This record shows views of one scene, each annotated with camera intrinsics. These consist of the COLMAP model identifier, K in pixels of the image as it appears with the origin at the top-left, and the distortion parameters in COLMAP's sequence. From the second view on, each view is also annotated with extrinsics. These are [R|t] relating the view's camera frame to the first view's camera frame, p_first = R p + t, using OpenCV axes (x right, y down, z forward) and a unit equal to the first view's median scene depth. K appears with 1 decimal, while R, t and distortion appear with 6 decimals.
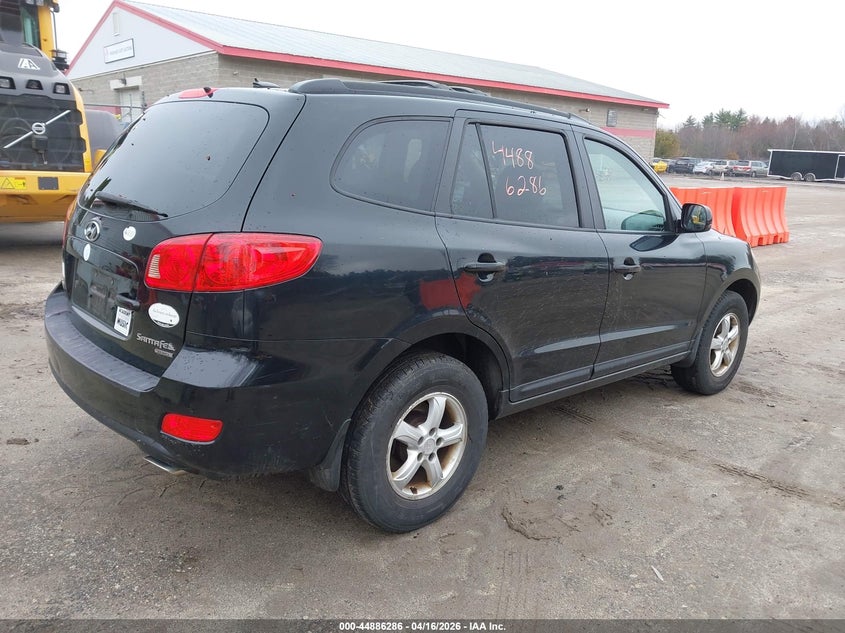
lens RADIAL K [[659.1, 0, 424.9], [0, 659.1, 314.5], [0, 0, 1]] dist [-0.000148, 0.001225]
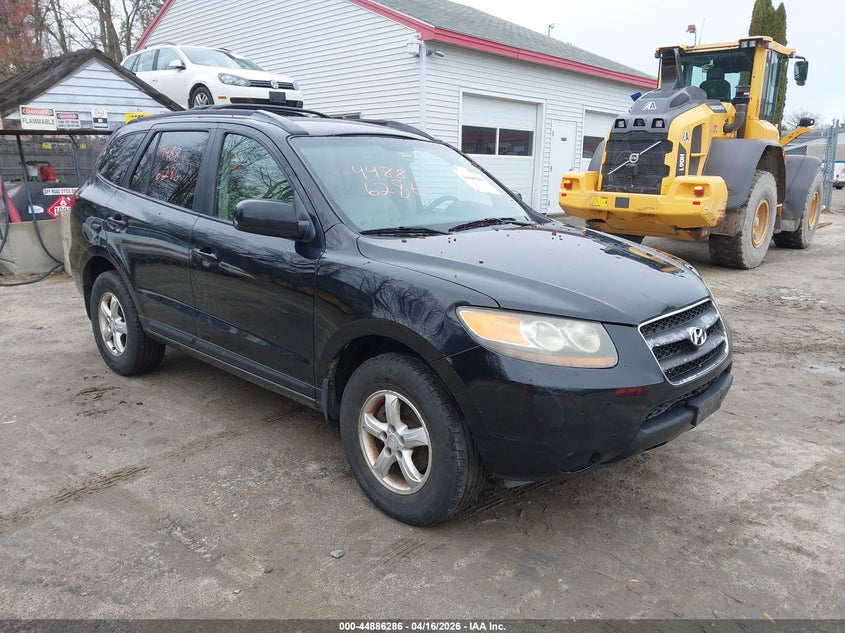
lens RADIAL K [[659.1, 0, 443.5], [0, 659.1, 319.1], [0, 0, 1]] dist [-0.000148, 0.001225]
pose [[0.109432, 0.190293, -0.975609, 1.146572], [-0.252142, 0.954715, 0.157935, -0.192125], [0.961483, 0.228709, 0.152457, 1.021319]]
